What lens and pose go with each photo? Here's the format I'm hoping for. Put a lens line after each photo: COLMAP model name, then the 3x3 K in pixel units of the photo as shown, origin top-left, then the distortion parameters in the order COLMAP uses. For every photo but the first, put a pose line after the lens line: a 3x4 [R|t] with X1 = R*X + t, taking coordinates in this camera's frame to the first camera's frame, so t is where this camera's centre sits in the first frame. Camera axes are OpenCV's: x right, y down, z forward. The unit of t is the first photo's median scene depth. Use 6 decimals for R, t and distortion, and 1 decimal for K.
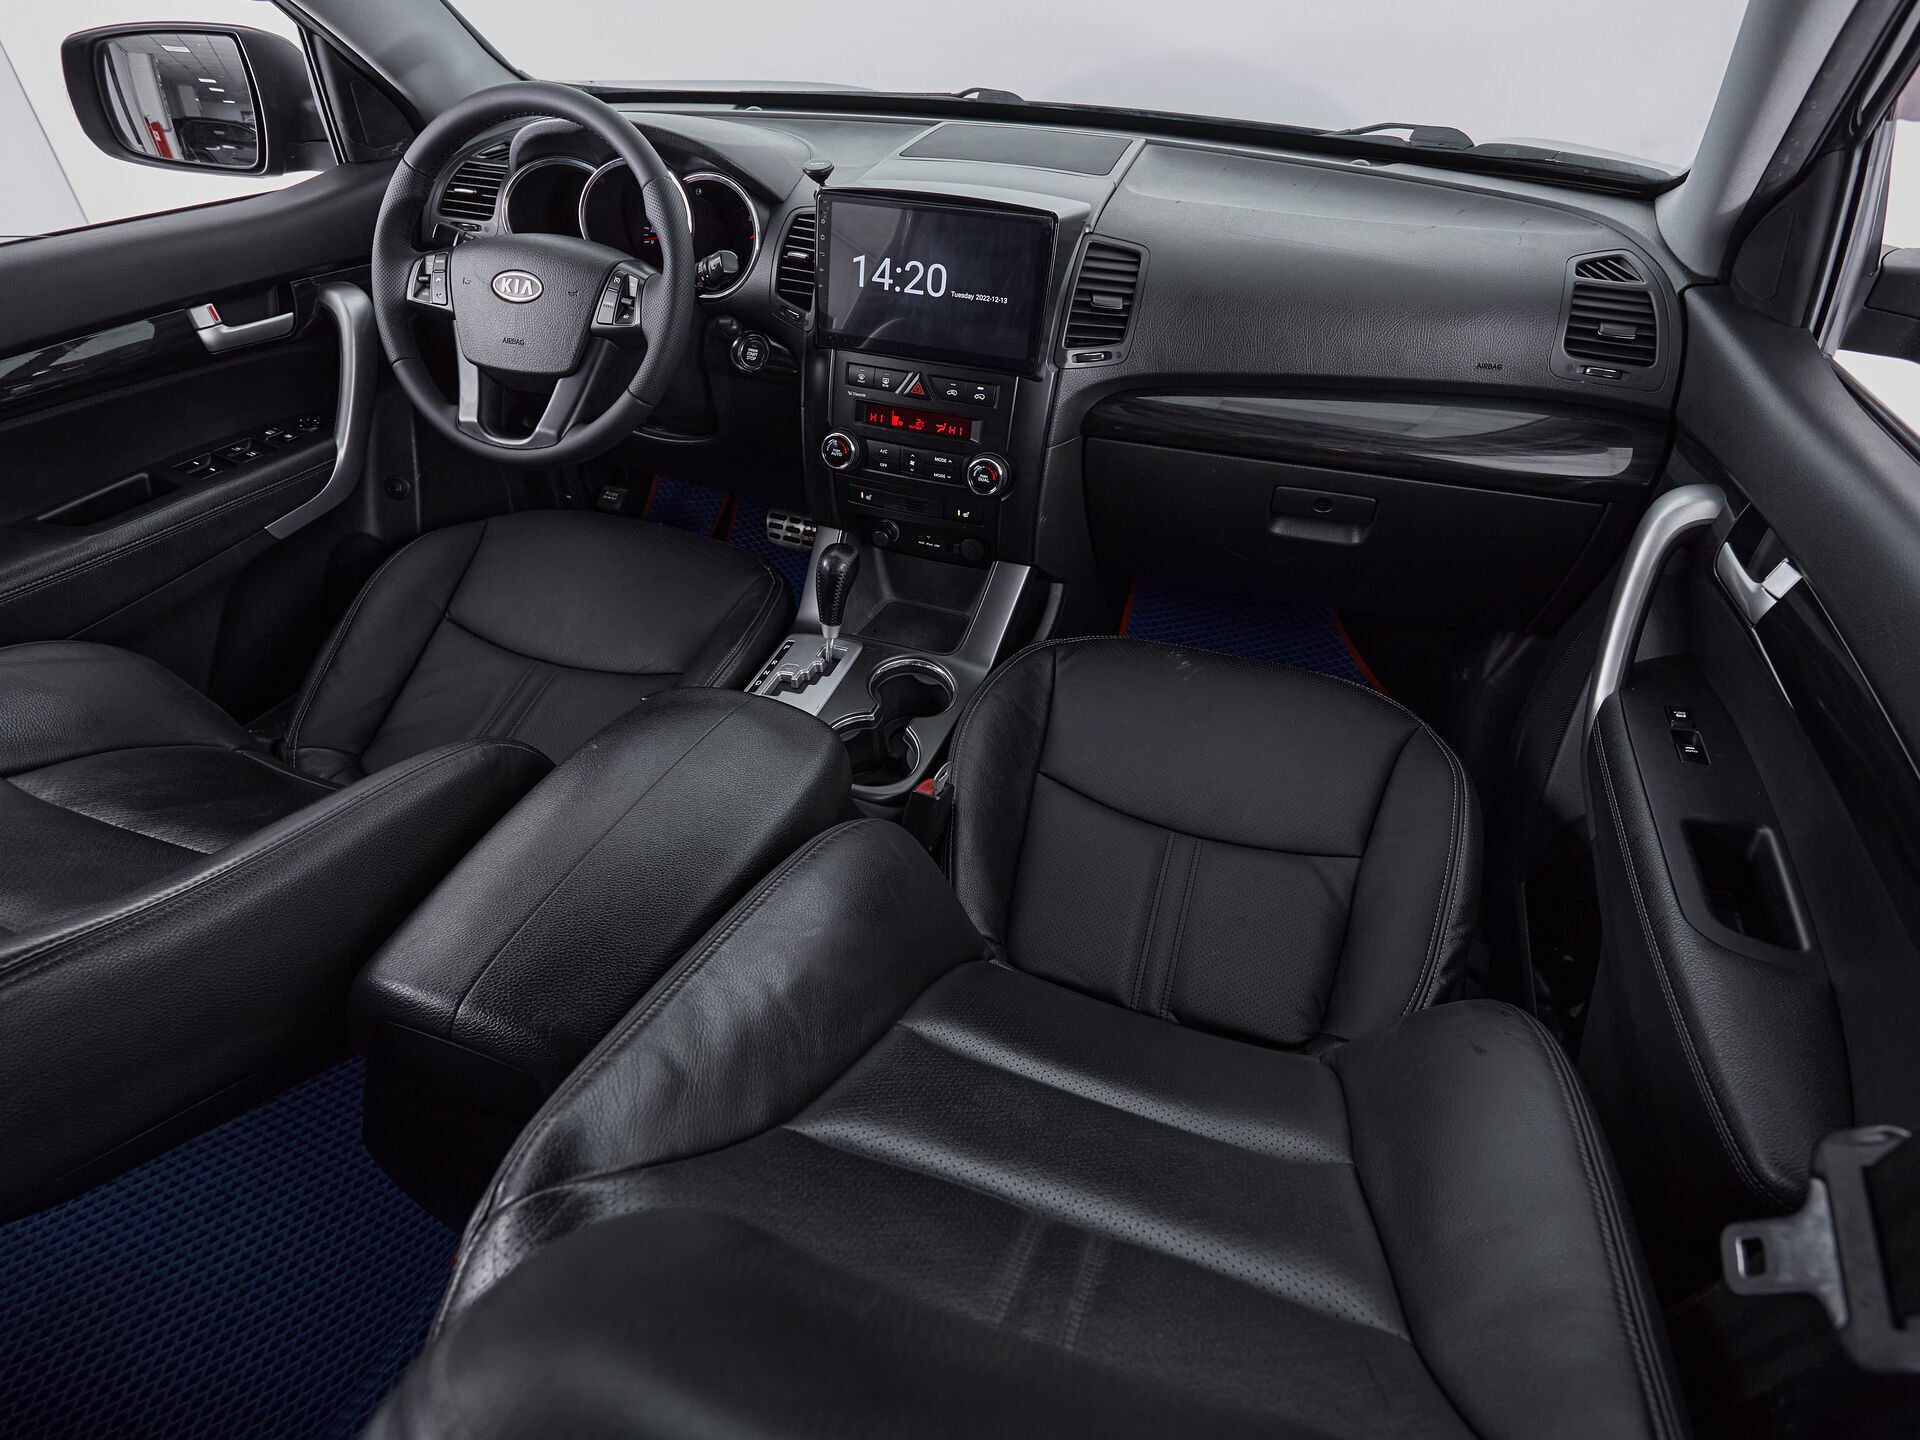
lens RADIAL K [[1083.3, 0, 957.3], [0, 1083.3, 716.1], [0, 0, 1]] dist [0.003697, -0.001005]
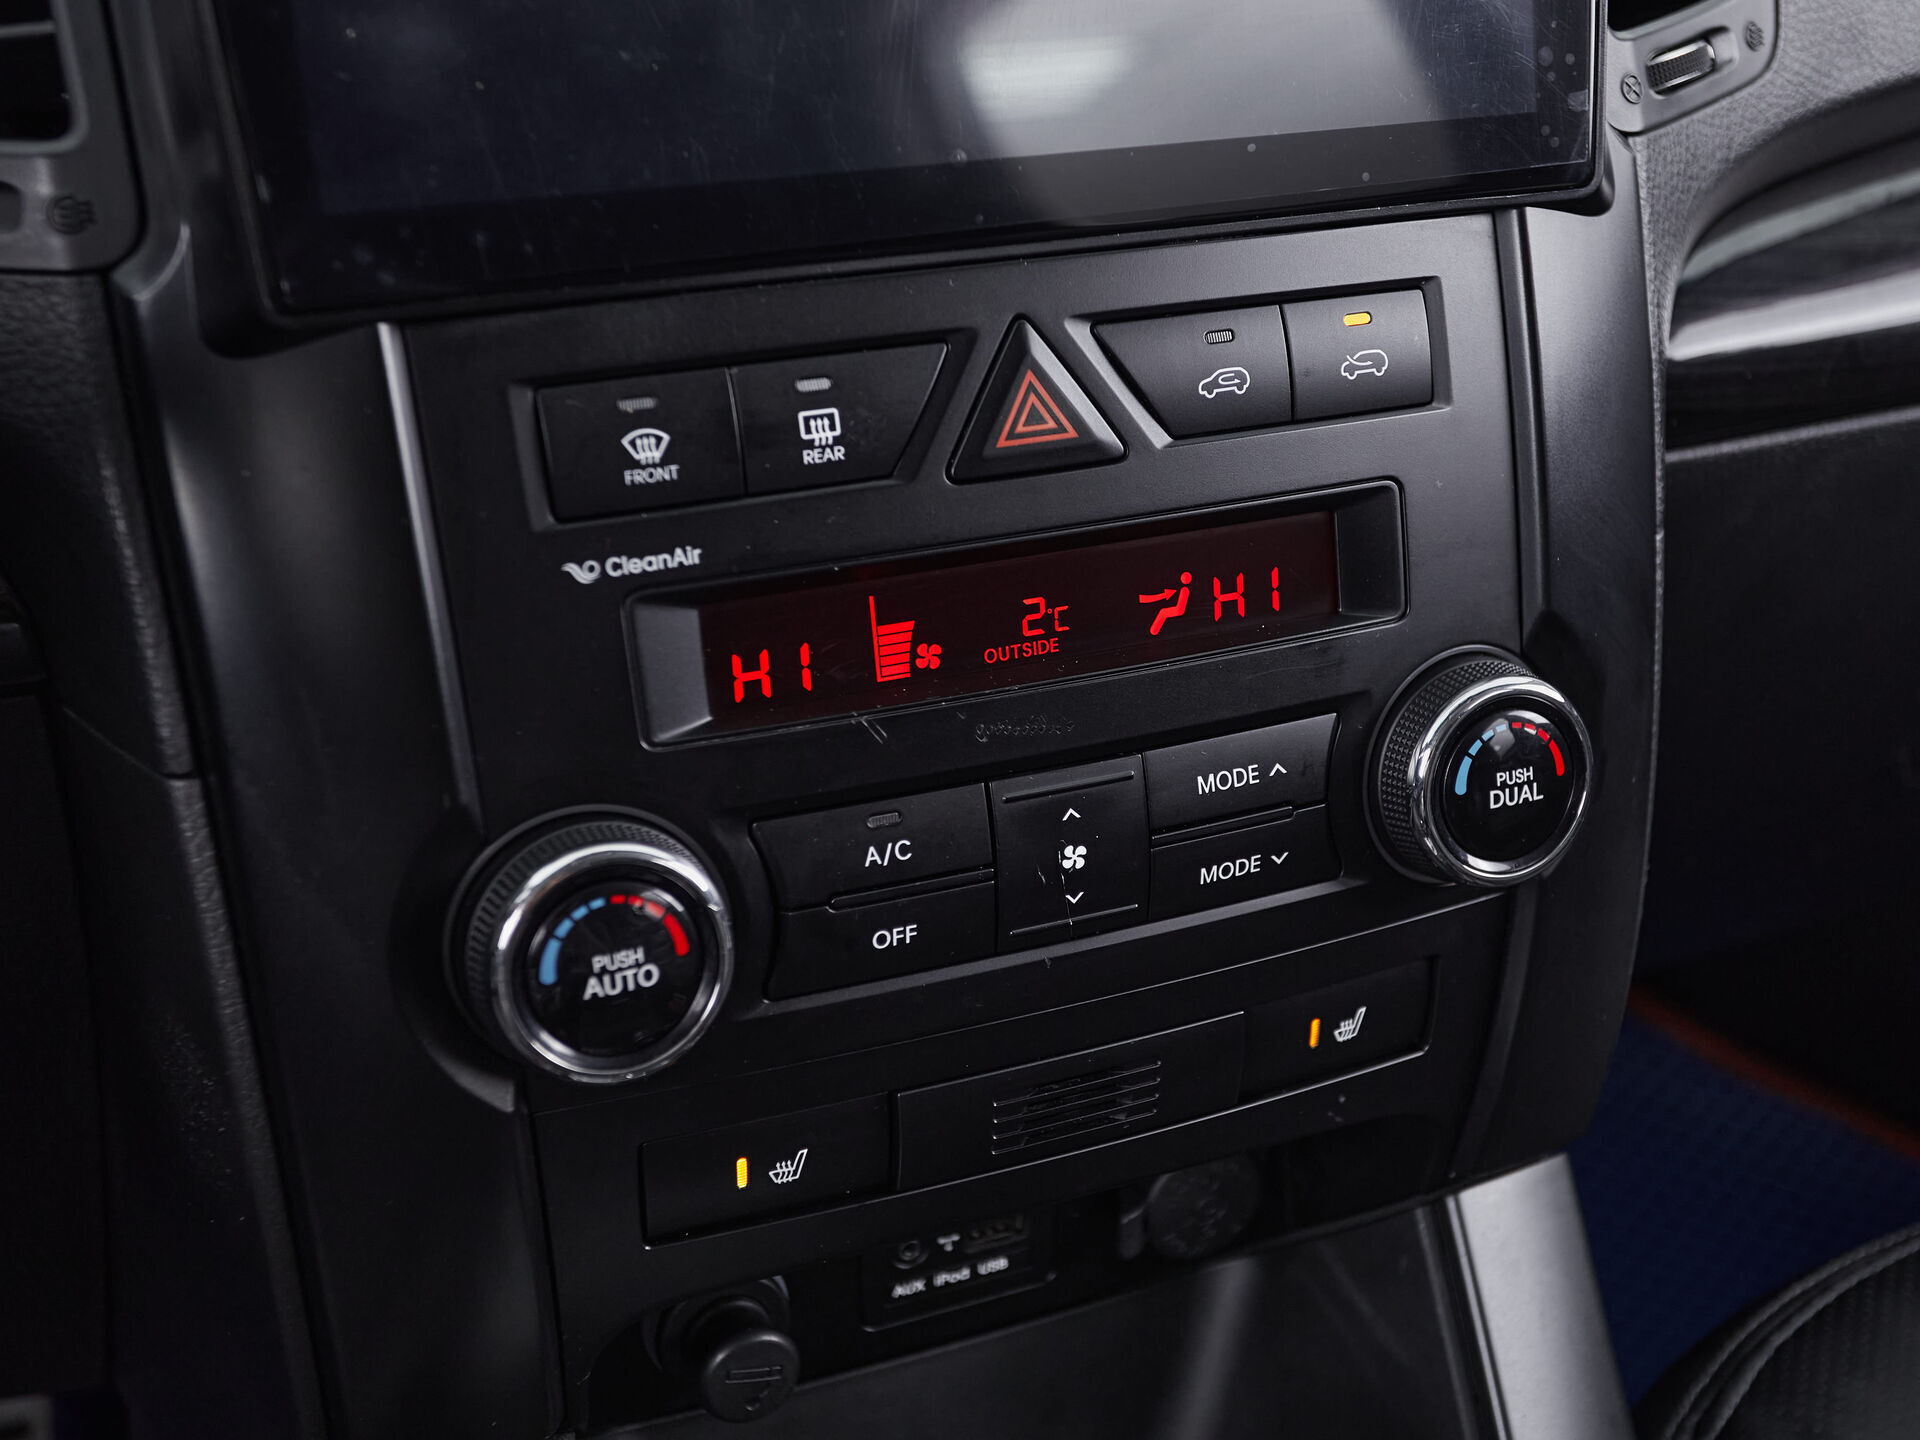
lens RADIAL K [[2465.9, 0, 1039.8], [0, 2465.9, 687.9], [0, 0, 1]] dist [0.036507, 0.000000]
pose [[0.721236, -0.290613, 0.628779, -0.274608], [0.432202, 0.898164, -0.080635, -0.231679], [-0.541313, 0.329916, 0.773392, 0.716068]]
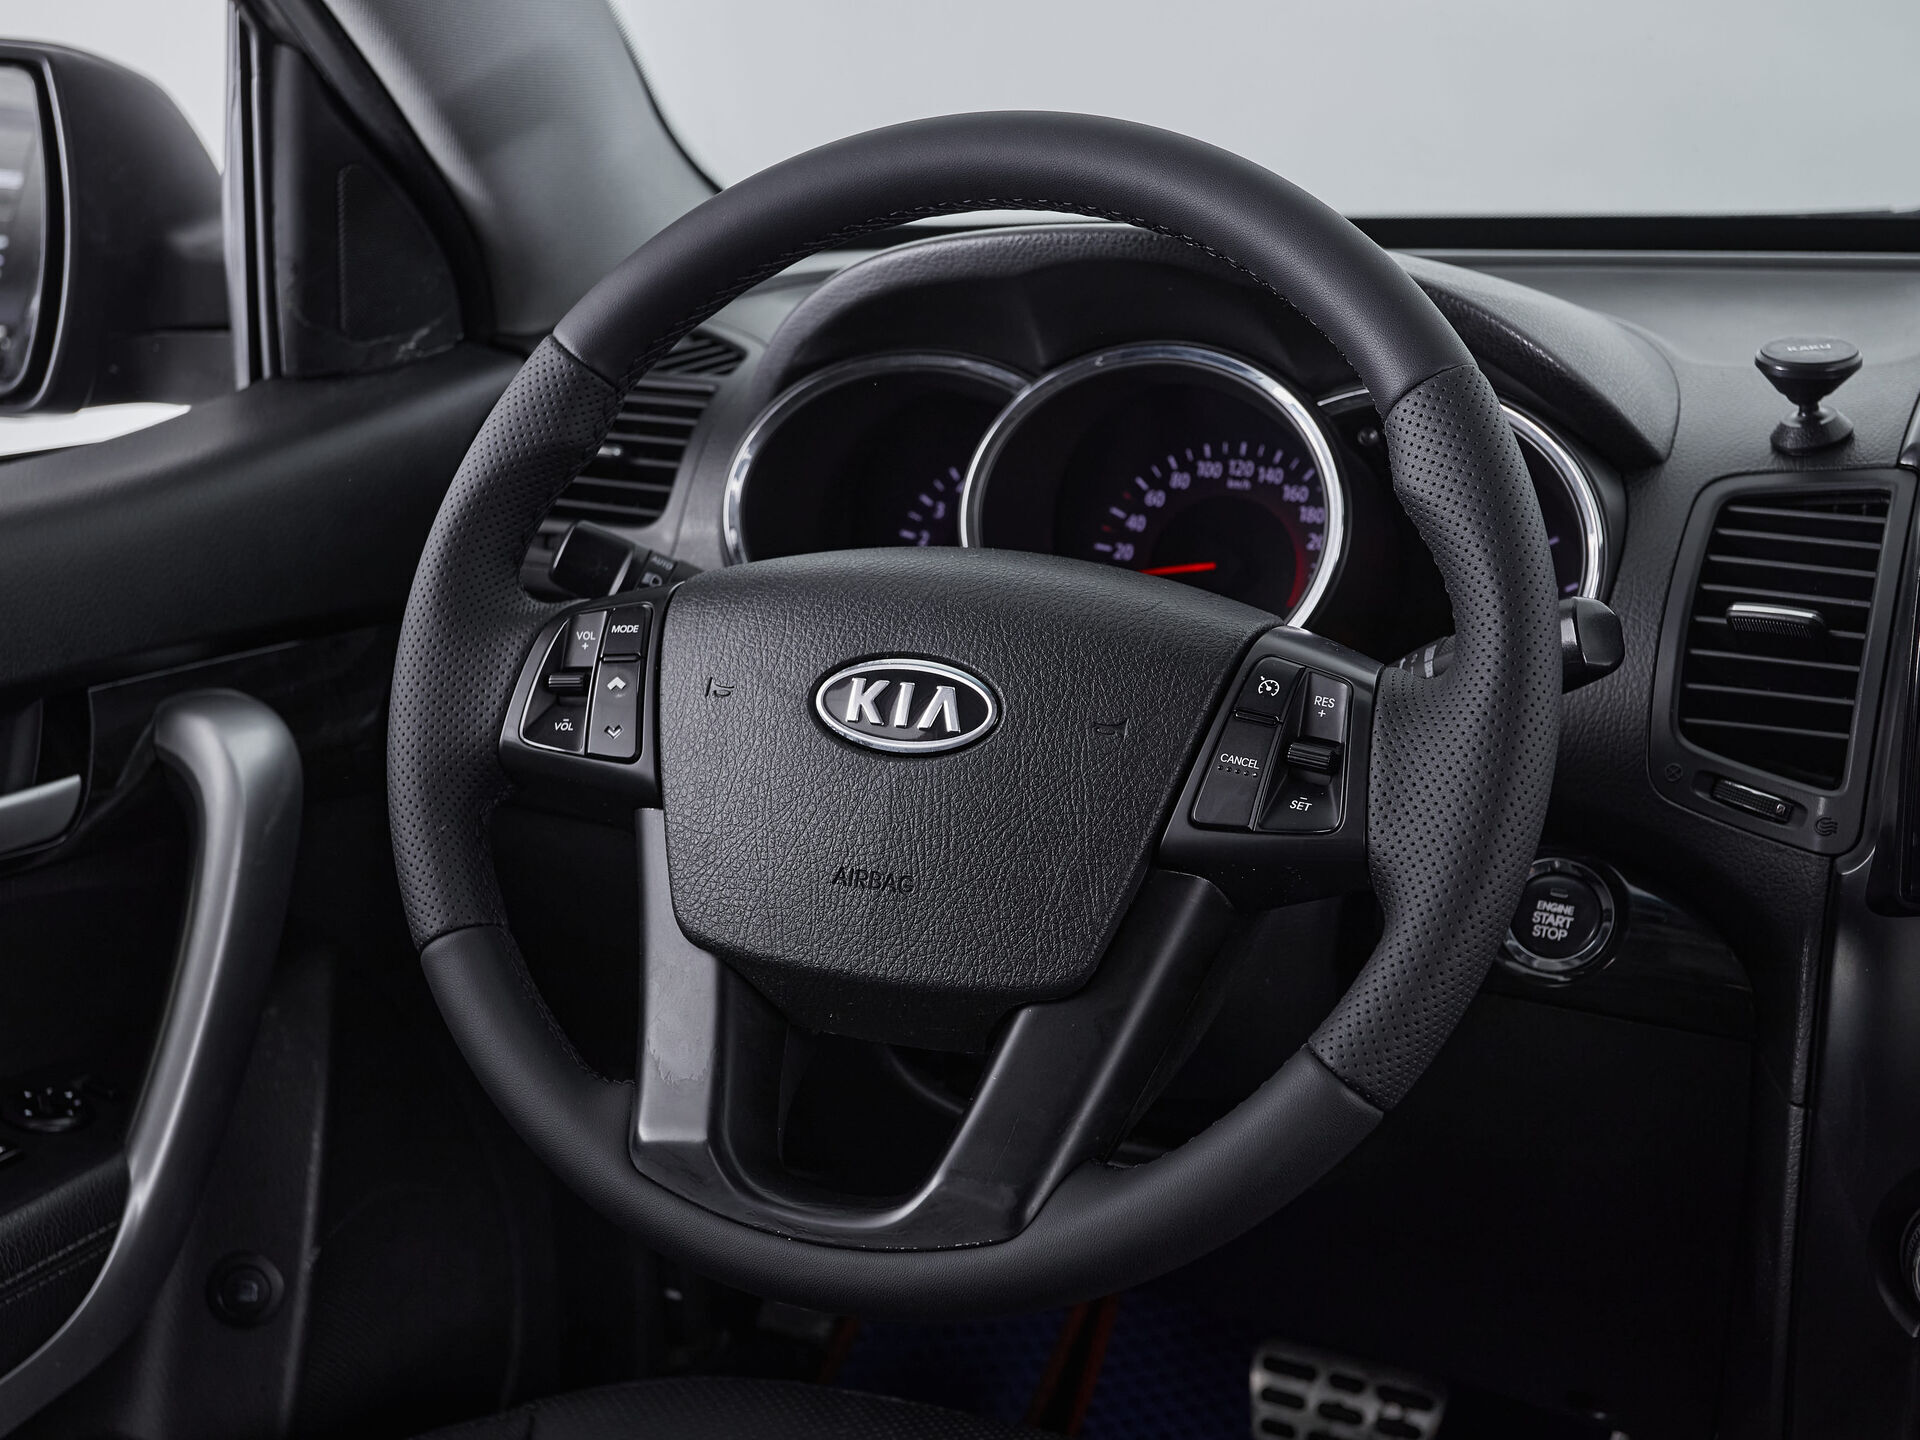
lens RADIAL K [[2465.9, 0, 892.7], [0, 2465.9, 747.1], [0, 0, 1]] dist [0.036507, 0.000000]
pose [[0.995678, 0.007686, -0.092551, -0.333461], [-0.040024, 0.934786, -0.352950, -0.141417], [0.083802, 0.355129, 0.931053, 0.360441]]
